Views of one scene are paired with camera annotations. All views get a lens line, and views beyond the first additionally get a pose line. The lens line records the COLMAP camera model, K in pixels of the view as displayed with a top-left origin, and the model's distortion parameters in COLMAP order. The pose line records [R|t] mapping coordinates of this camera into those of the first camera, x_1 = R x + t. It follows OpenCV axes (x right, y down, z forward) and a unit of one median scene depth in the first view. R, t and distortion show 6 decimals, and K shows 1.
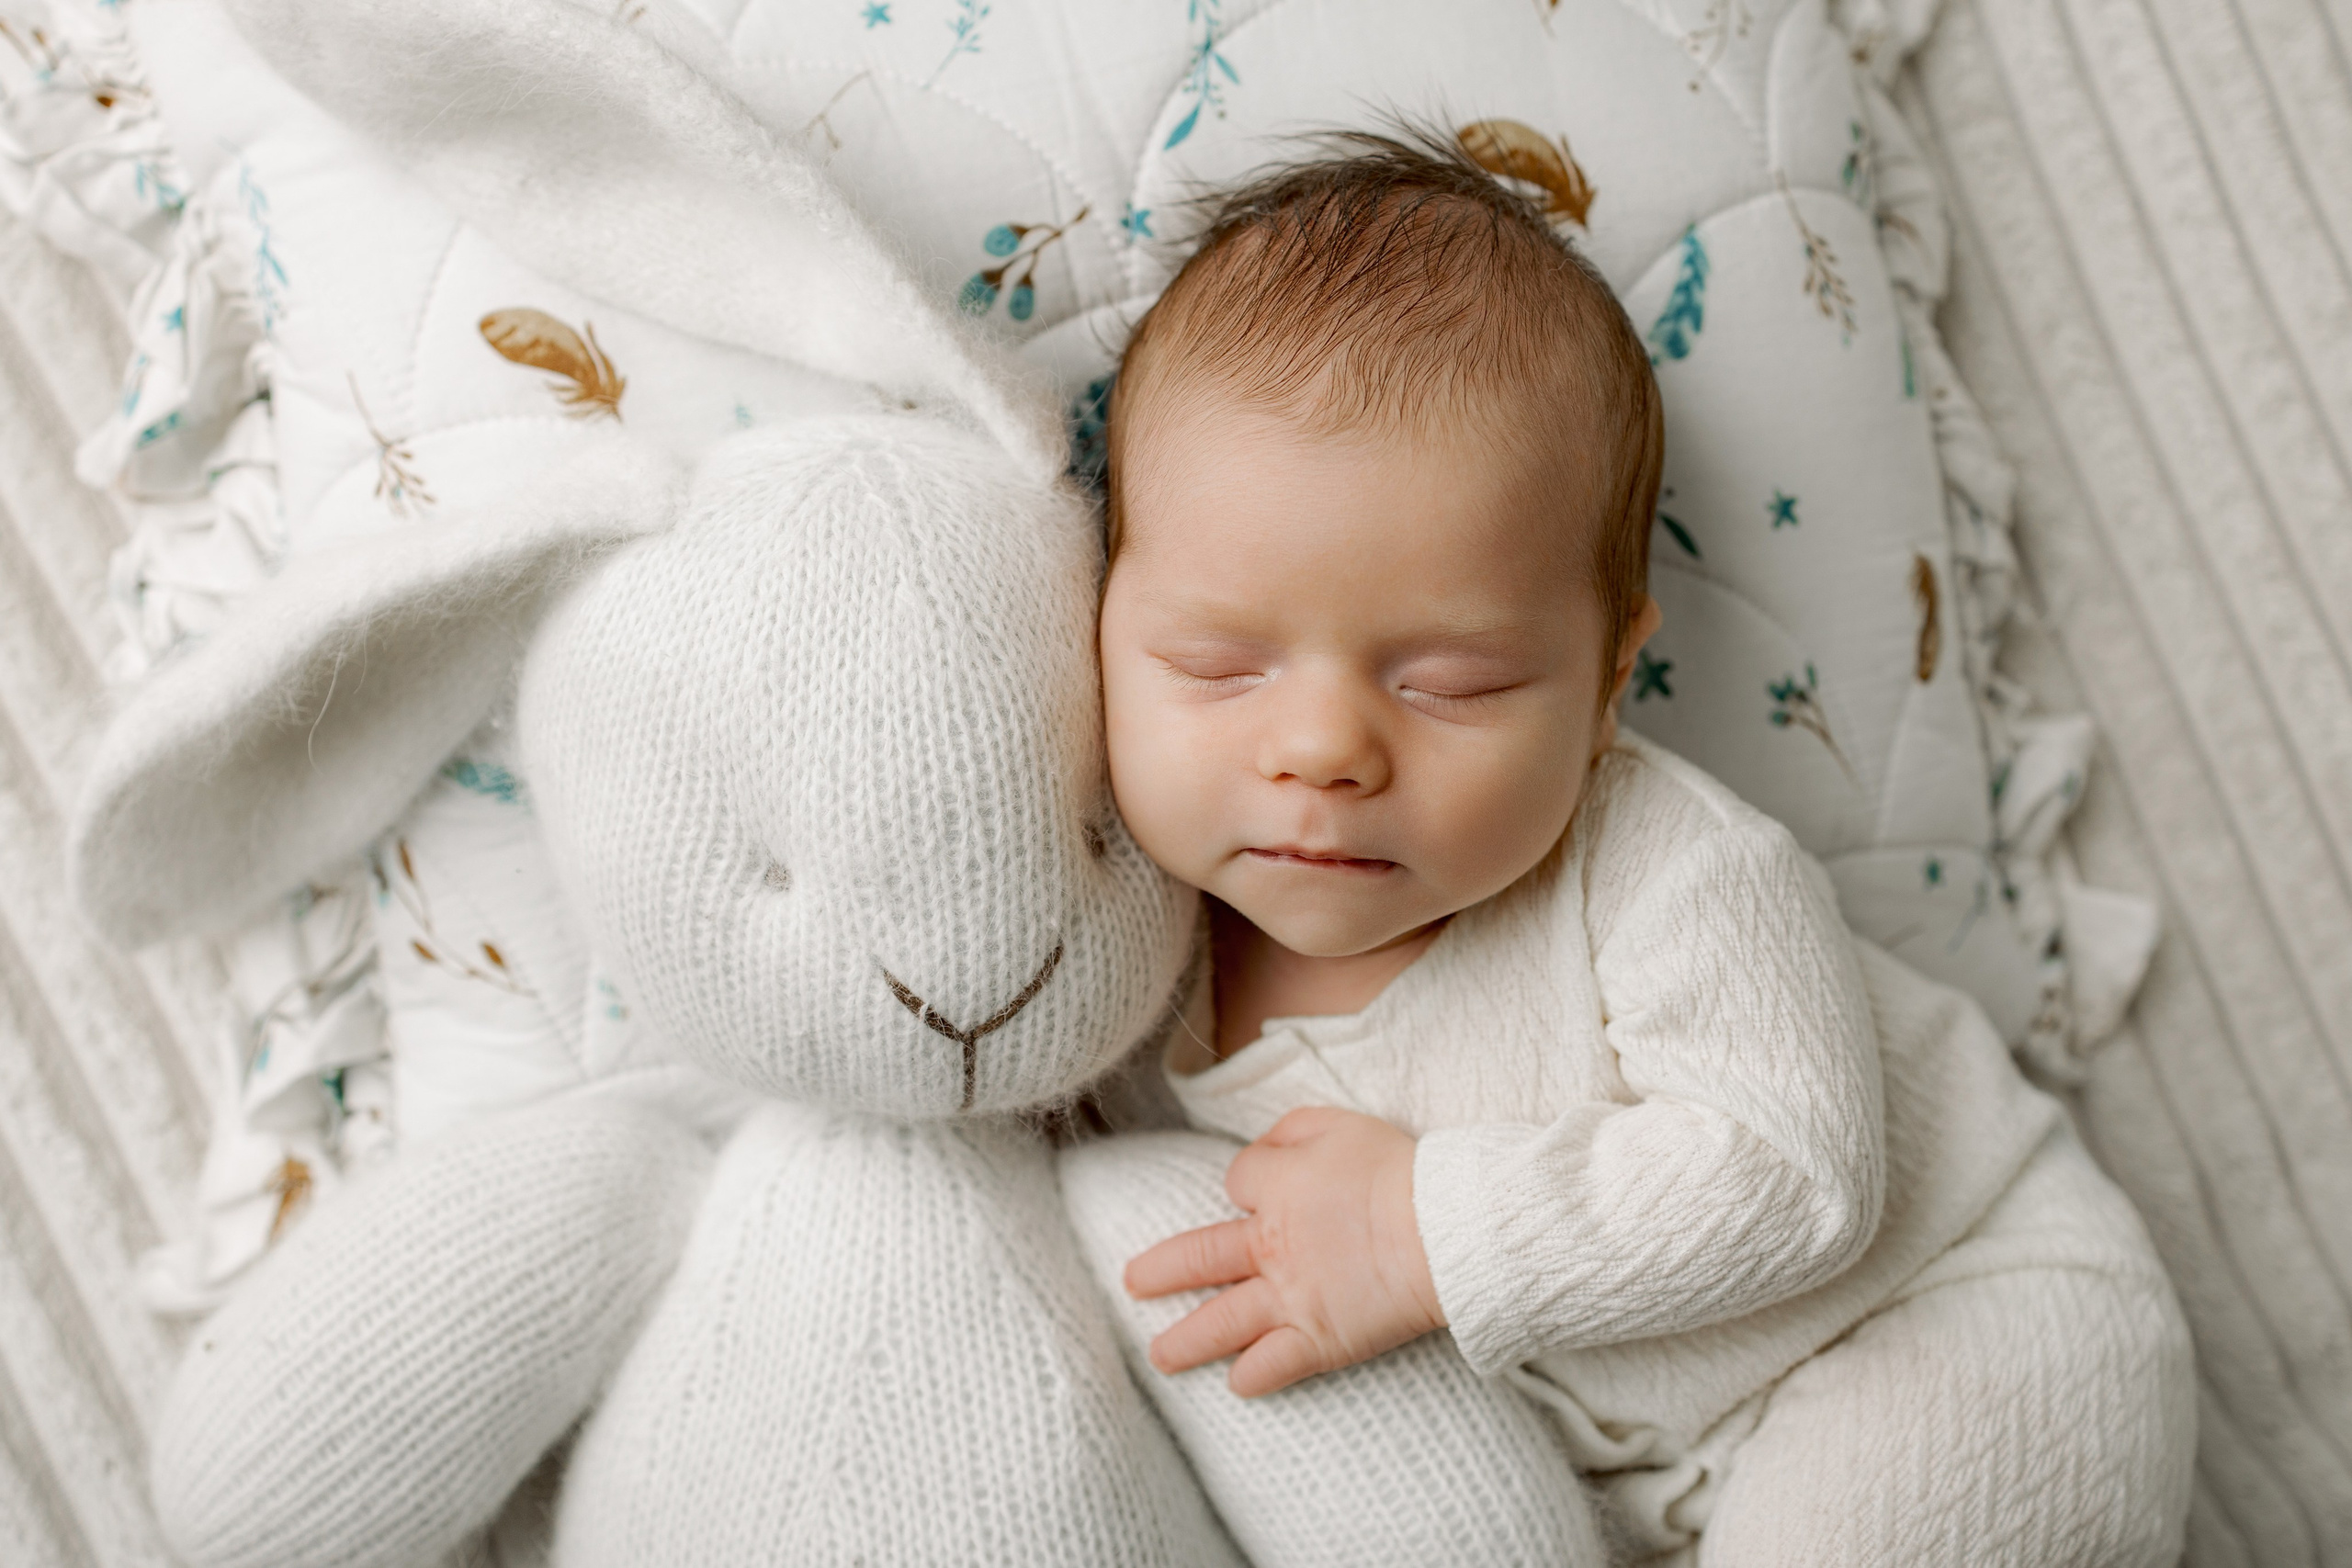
lens RADIAL K [[2430.2, 0, 1214.3], [0, 2430.2, 716.2], [0, 0, 1]] dist [-0.015770, -0.050432]
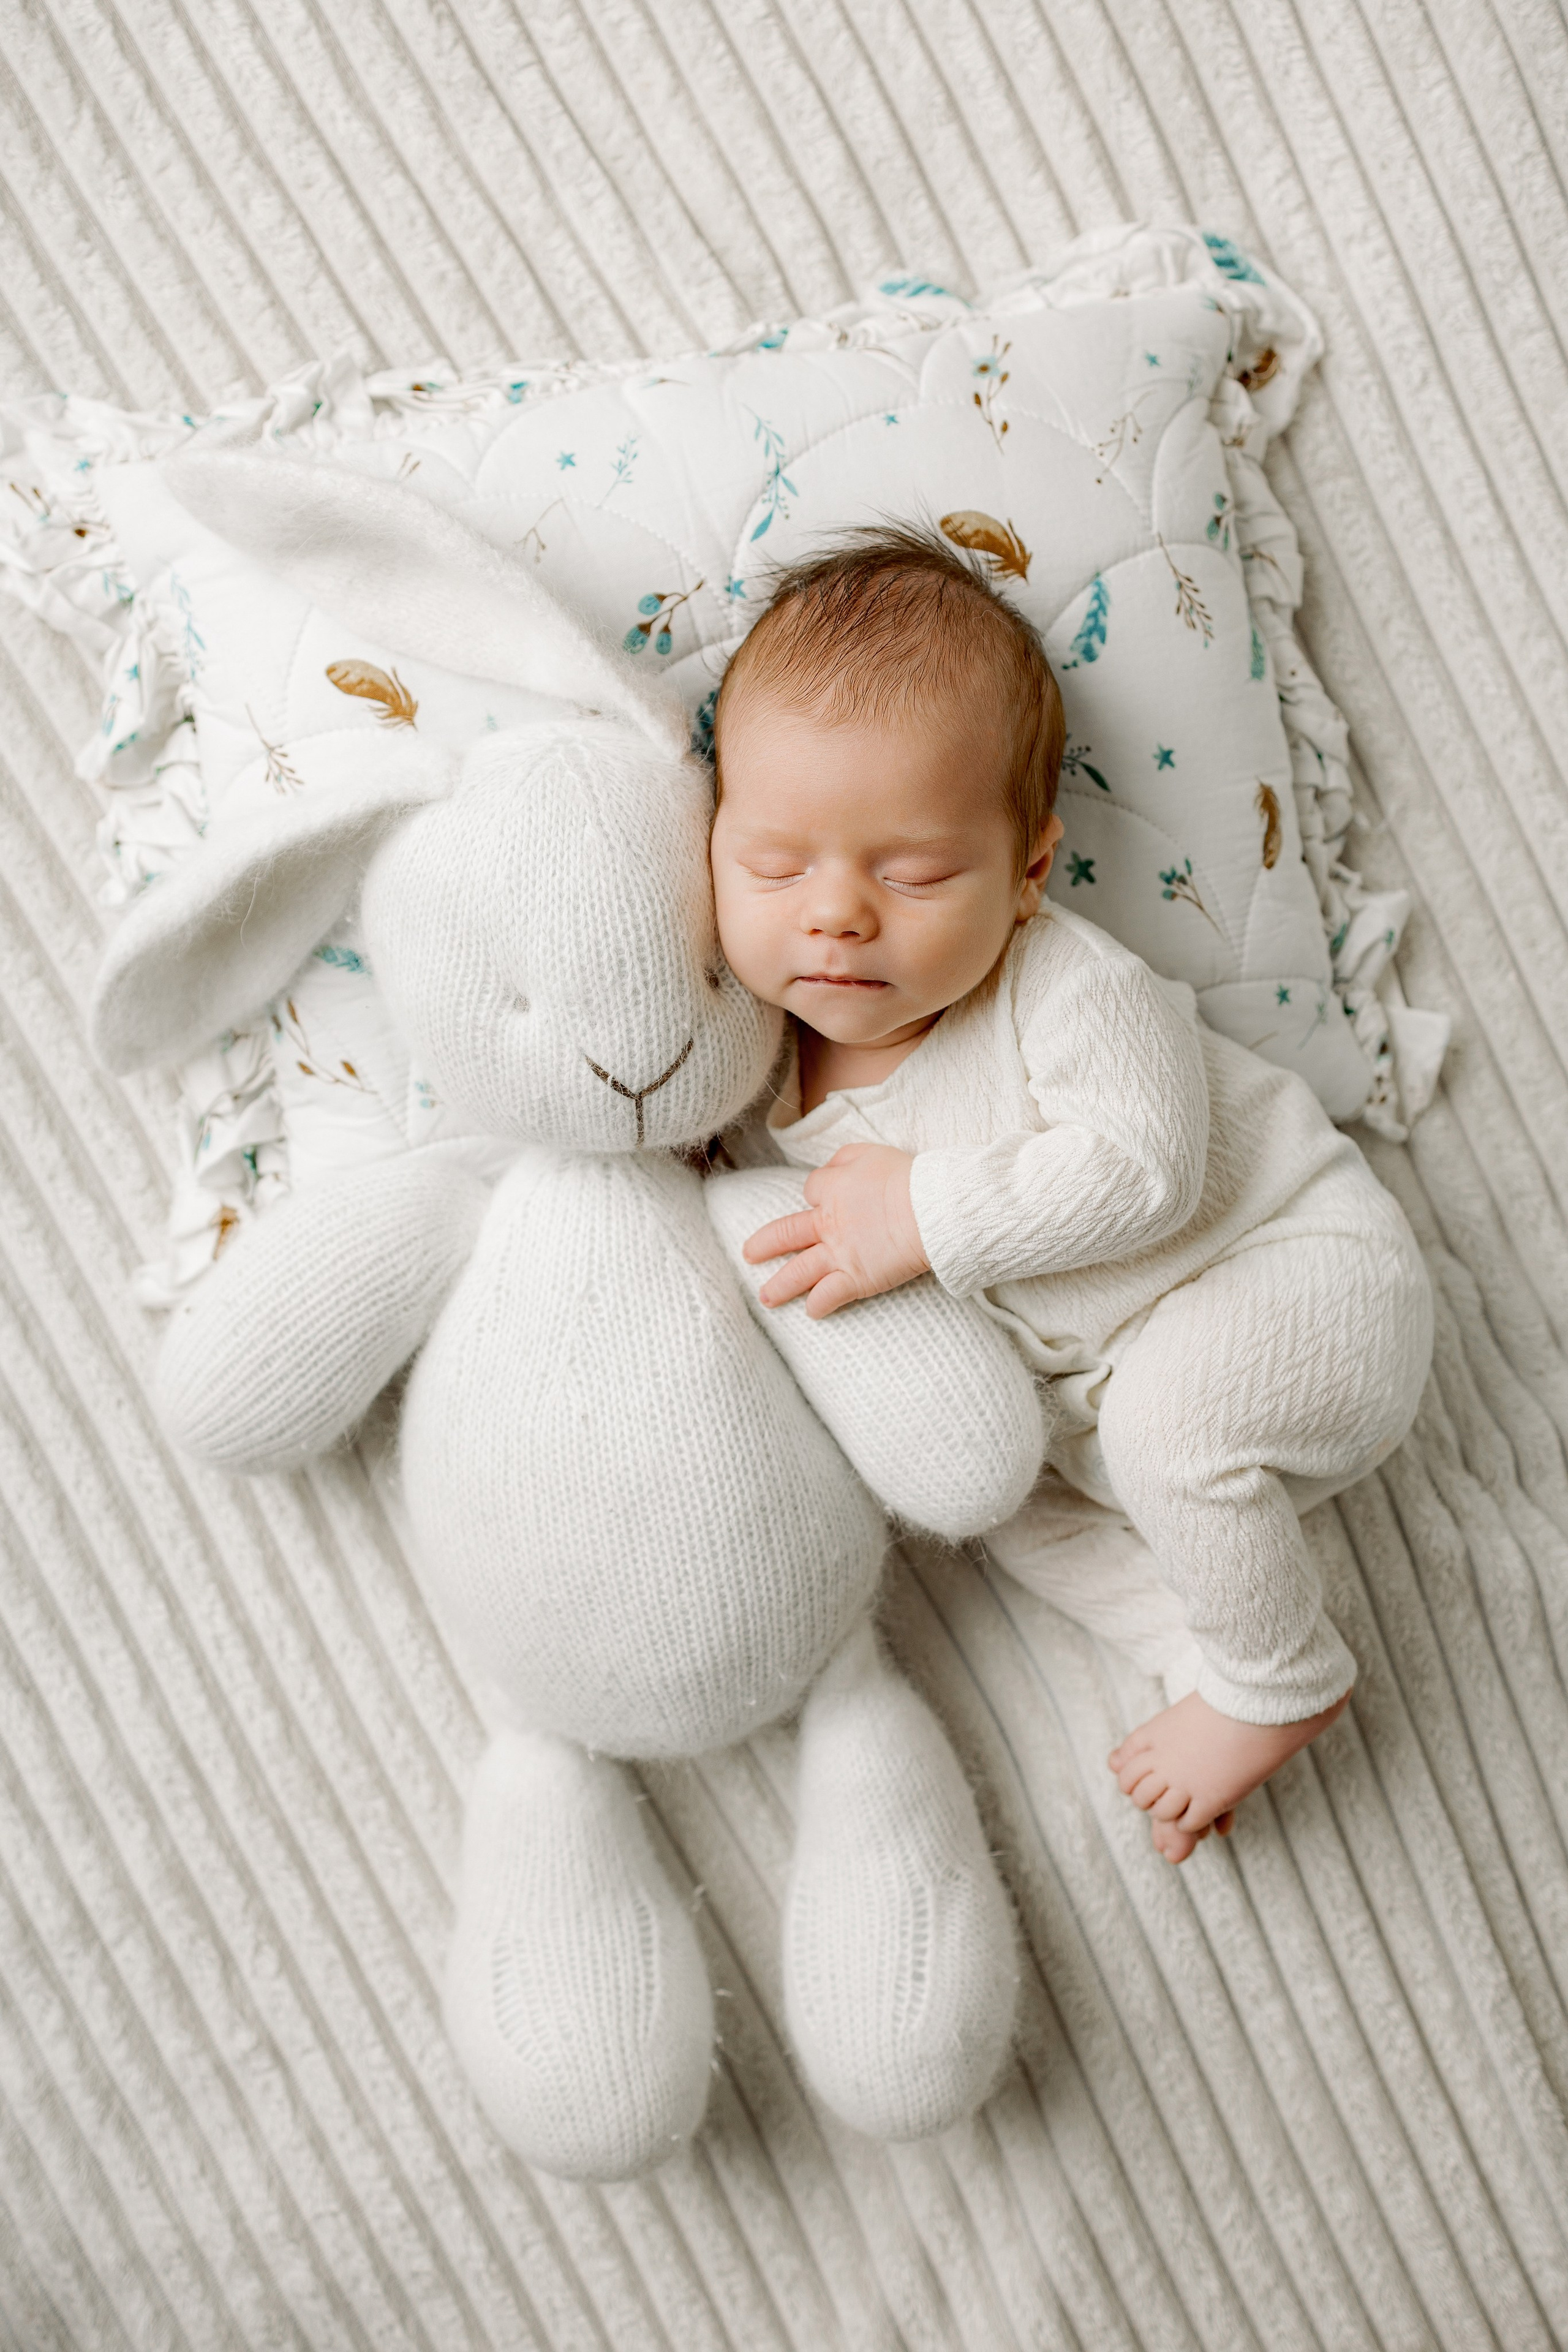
lens RADIAL K [[2430.4, 0, 788.5], [0, 2430.4, 1133.8], [0, 0, 1]] dist [-0.015770, -0.050432]
pose [[0.996455, -0.023366, -0.080822, 0.124456], [0.029015, 0.997164, 0.069439, 0.040870], [0.078971, -0.071538, 0.994307, -0.597784]]
